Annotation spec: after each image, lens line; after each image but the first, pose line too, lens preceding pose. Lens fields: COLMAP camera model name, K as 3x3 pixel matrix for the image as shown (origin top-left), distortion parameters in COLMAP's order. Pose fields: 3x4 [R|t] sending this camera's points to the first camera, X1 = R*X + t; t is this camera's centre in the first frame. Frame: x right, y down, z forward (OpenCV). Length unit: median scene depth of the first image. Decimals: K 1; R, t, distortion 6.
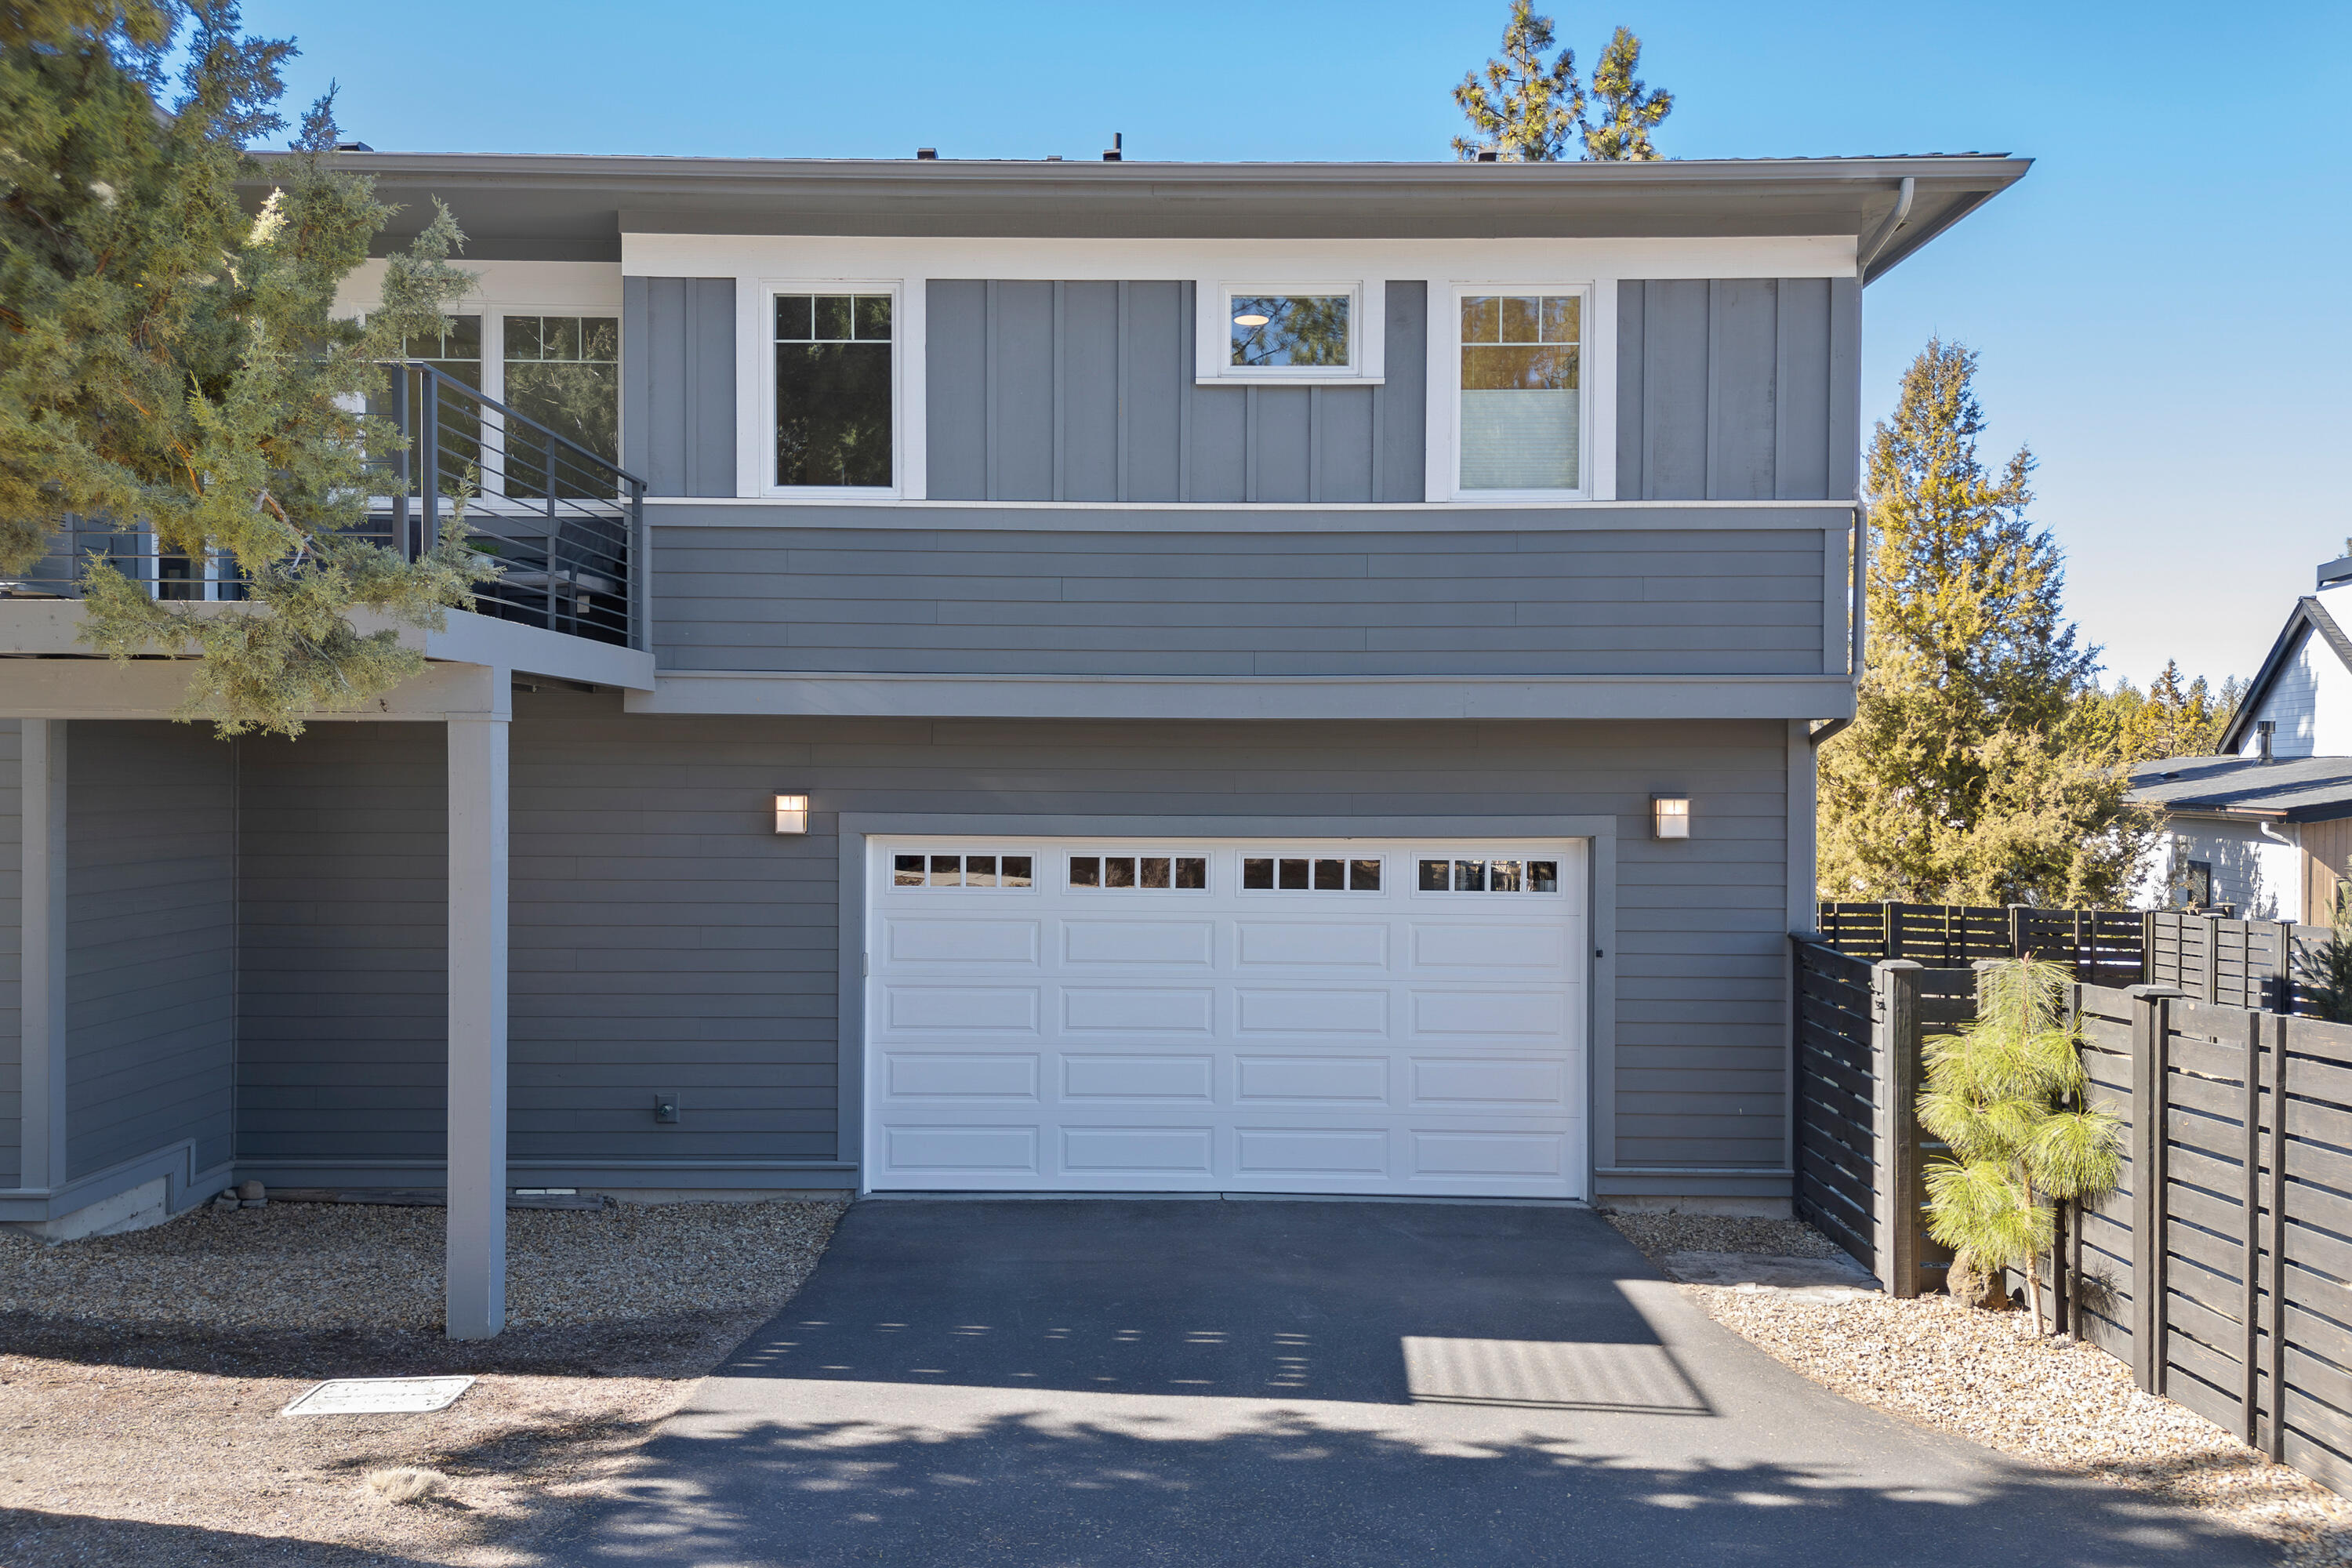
lens RADIAL K [[1661.5, 0, 1176.0], [0, 1661.5, 784.0], [0, 0, 1]] dist [0.097806, -0.103360]
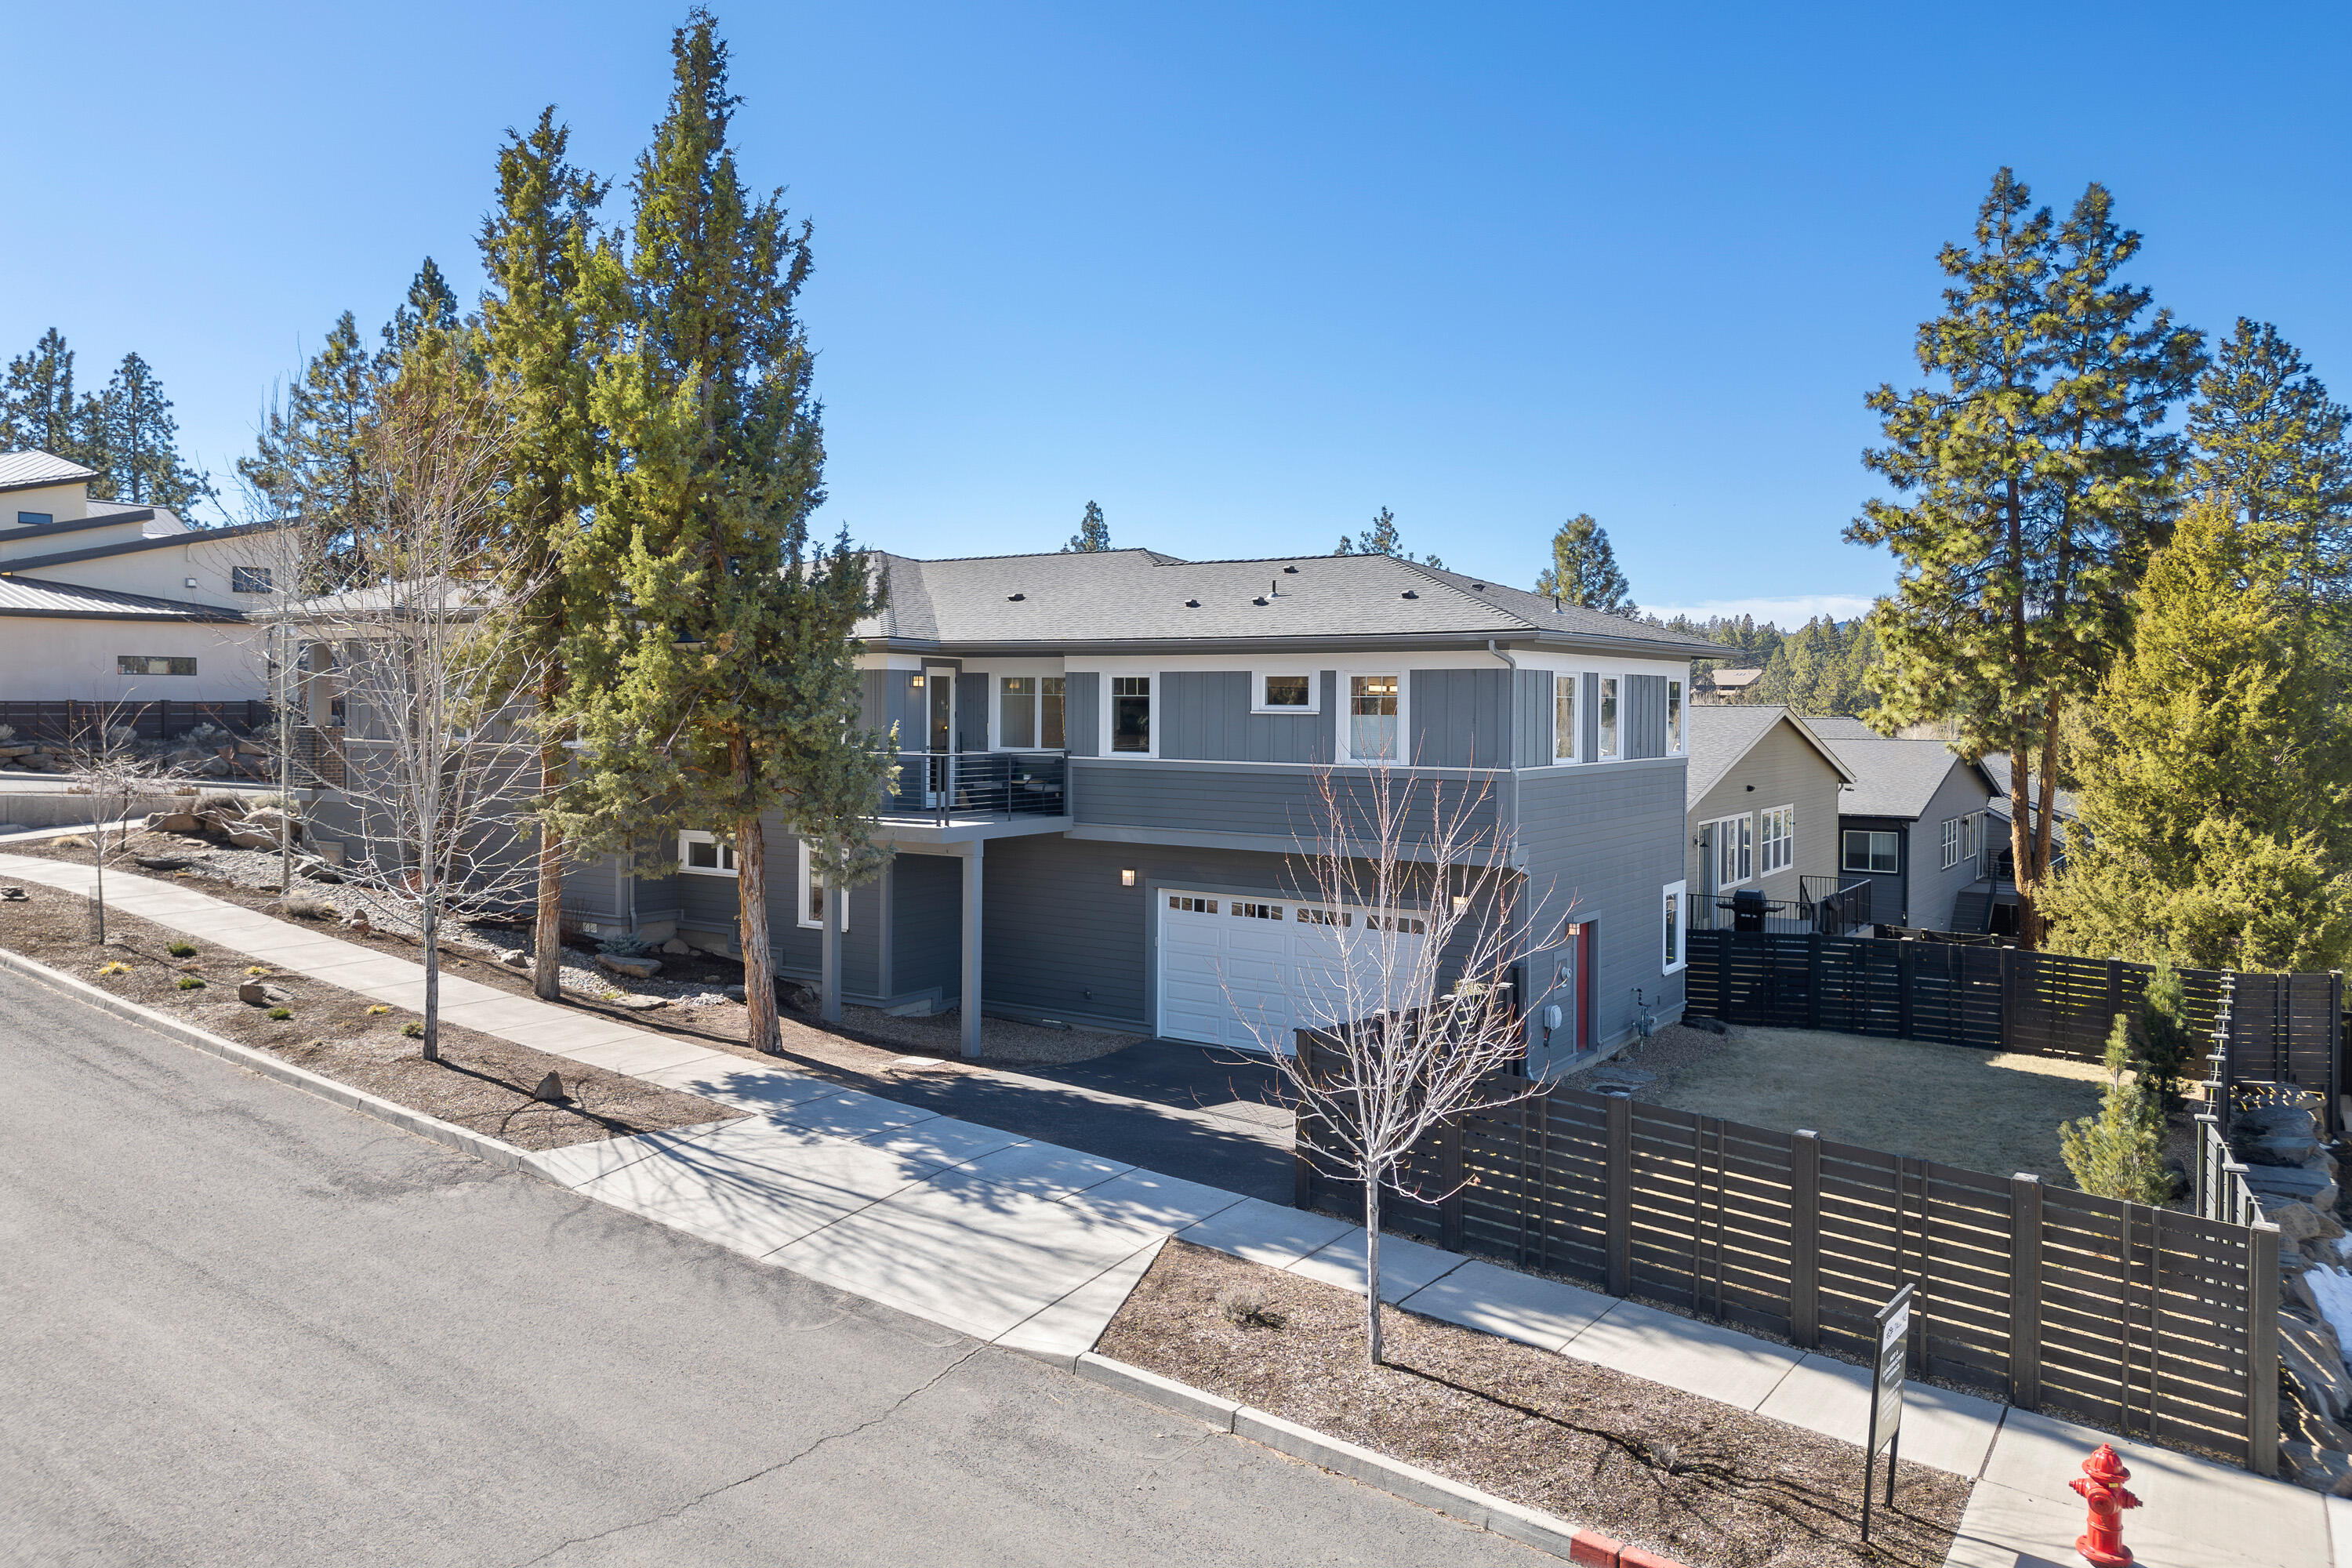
lens RADIAL K [[1639.5, 0, 1211.6], [0, 1639.5, 747.3], [0, 0, 1]] dist [0.091135, -0.102975]
pose [[0.849596, 0.014210, -0.527242, 1.201834], [-0.008483, 0.999876, 0.013279, -0.219116], [0.527365, -0.006810, 0.849611, -1.034813]]
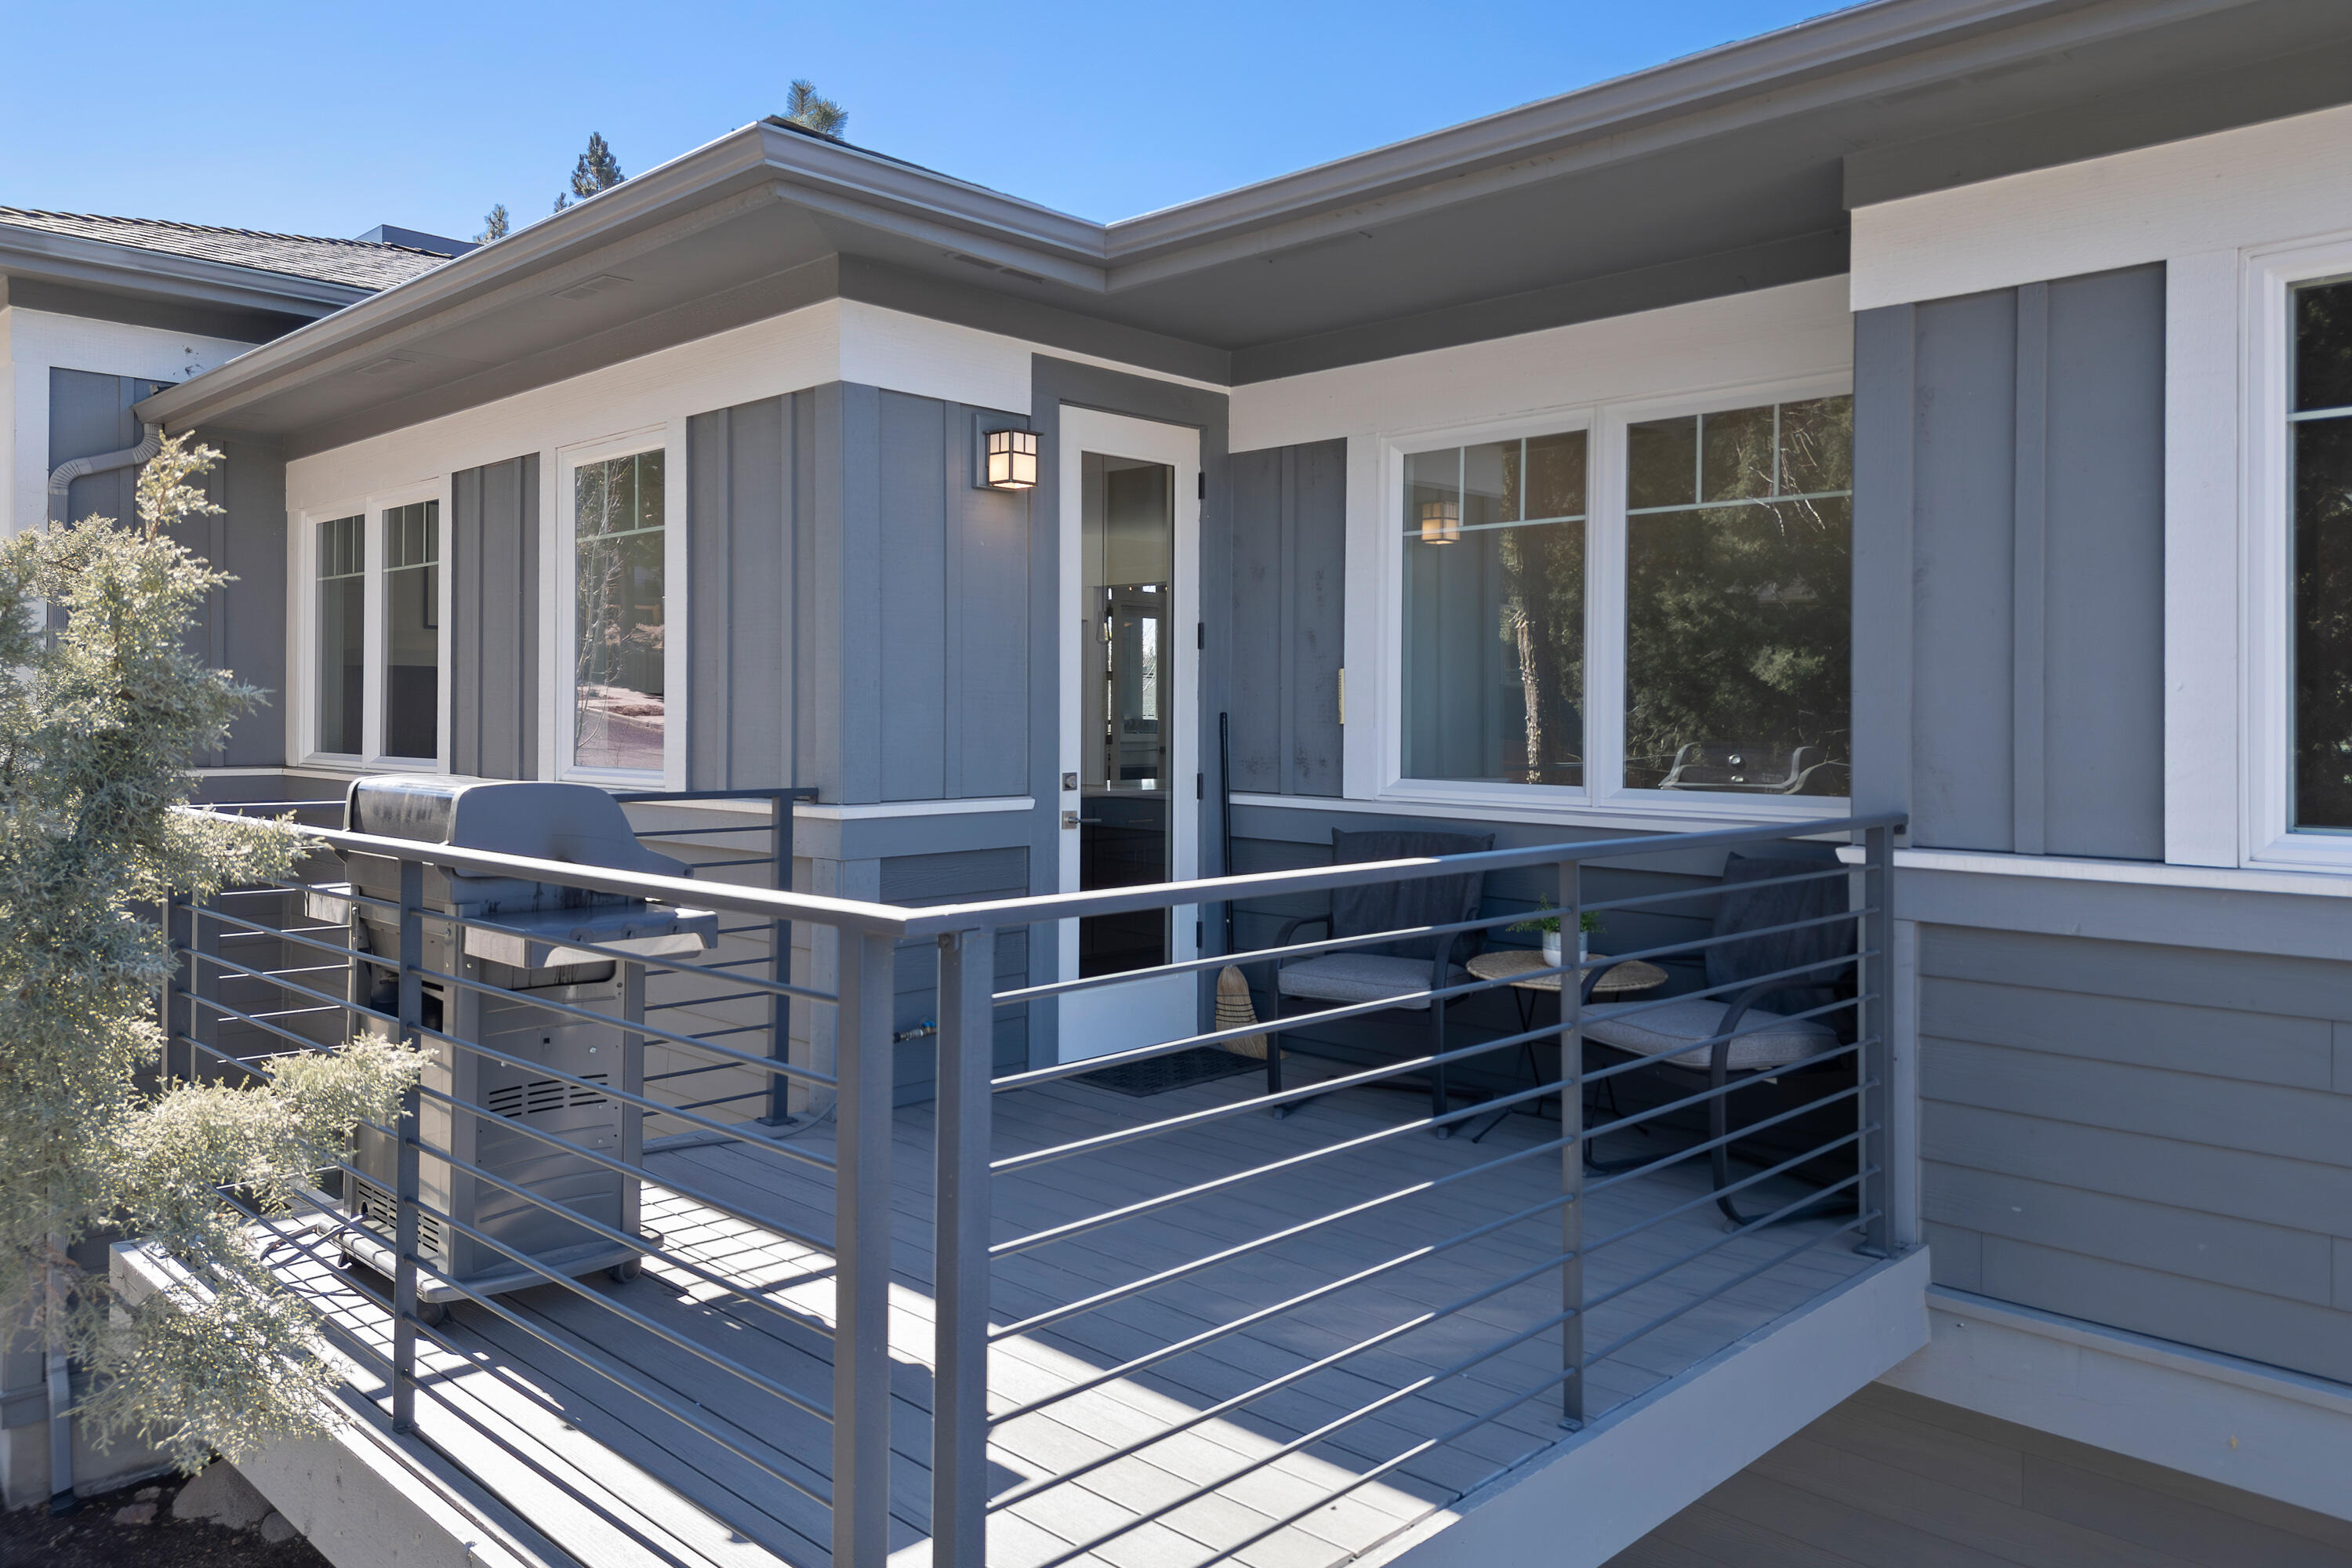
lens RADIAL K [[1639.5, 0, 1211.6], [0, 1639.5, 747.3], [0, 0, 1]] dist [0.091135, -0.102975]
pose [[0.736918, 0.007822, -0.675937, -0.168539], [0.001266, 0.999915, 0.012951, -0.200207], [0.675981, -0.010400, 0.736845, 0.593547]]
